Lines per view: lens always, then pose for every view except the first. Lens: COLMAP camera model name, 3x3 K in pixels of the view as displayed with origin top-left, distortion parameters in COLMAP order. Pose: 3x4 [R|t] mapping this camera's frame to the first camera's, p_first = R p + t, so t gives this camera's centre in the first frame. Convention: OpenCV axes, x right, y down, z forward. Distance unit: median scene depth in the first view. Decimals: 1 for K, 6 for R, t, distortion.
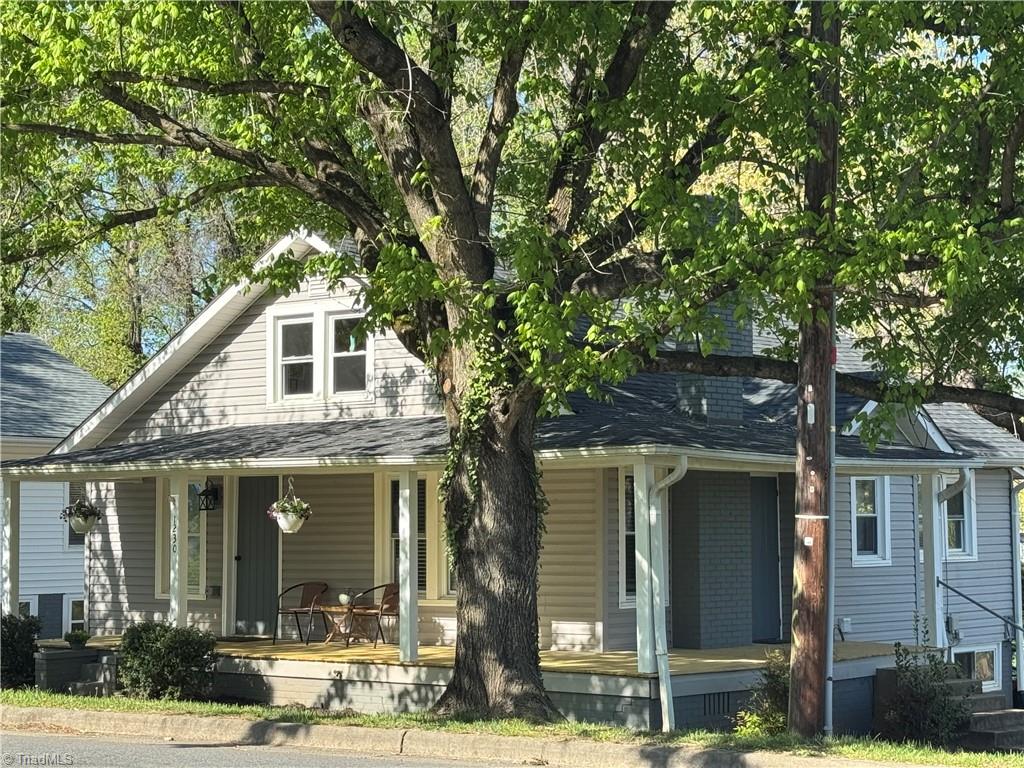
lens RADIAL K [[2185.9, 0, 512.0], [0, 2185.9, 384.0], [0, 0, 1]] dist [0.053936, 0.241704]
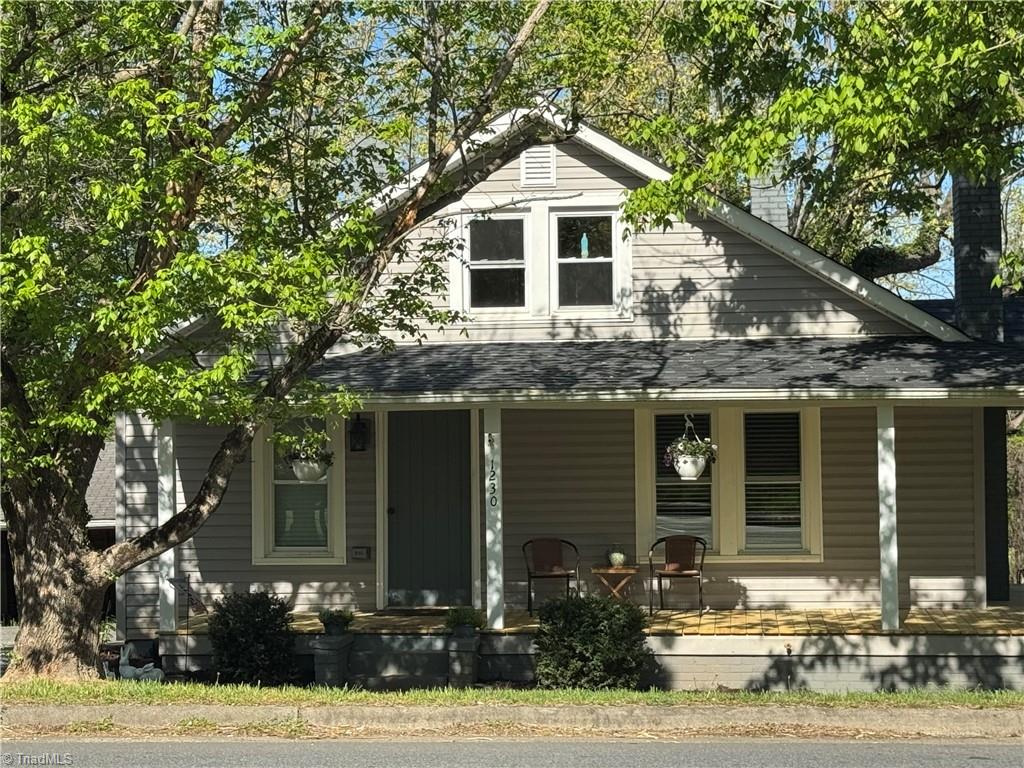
lens RADIAL K [[2248.2, 0, 512.0], [0, 2248.2, 384.0], [0, 0, 1]] dist [0.037442, -0.168228]
pose [[0.836210, 0.008228, 0.548347, -0.552462], [-0.030120, 0.999067, 0.030940, 0.007198], [-0.547581, -0.042389, 0.835678, 0.306916]]
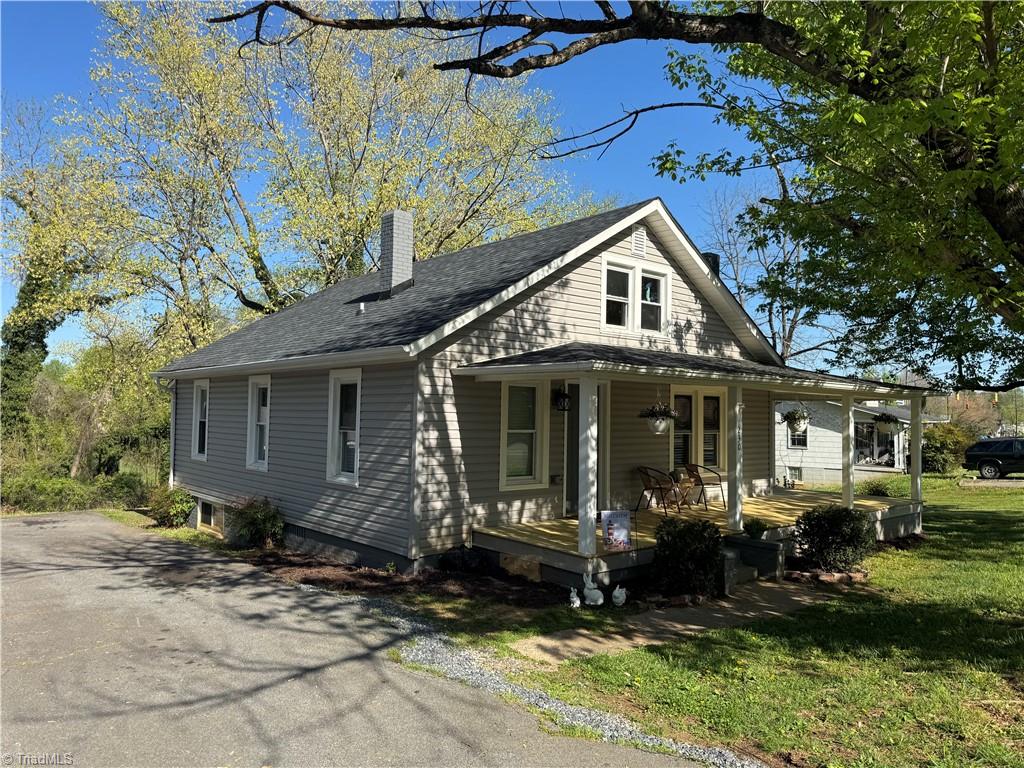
lens RADIAL K [[733.2, 0, 512.0], [0, 733.2, 384.0], [0, 0, 1]] dist [0.002305, -0.003757]
pose [[0.174408, 0.049803, 0.983413, -0.547997], [-0.081938, 0.995990, -0.035909, 0.062034], [-0.981258, -0.074316, 0.177789, 0.990232]]
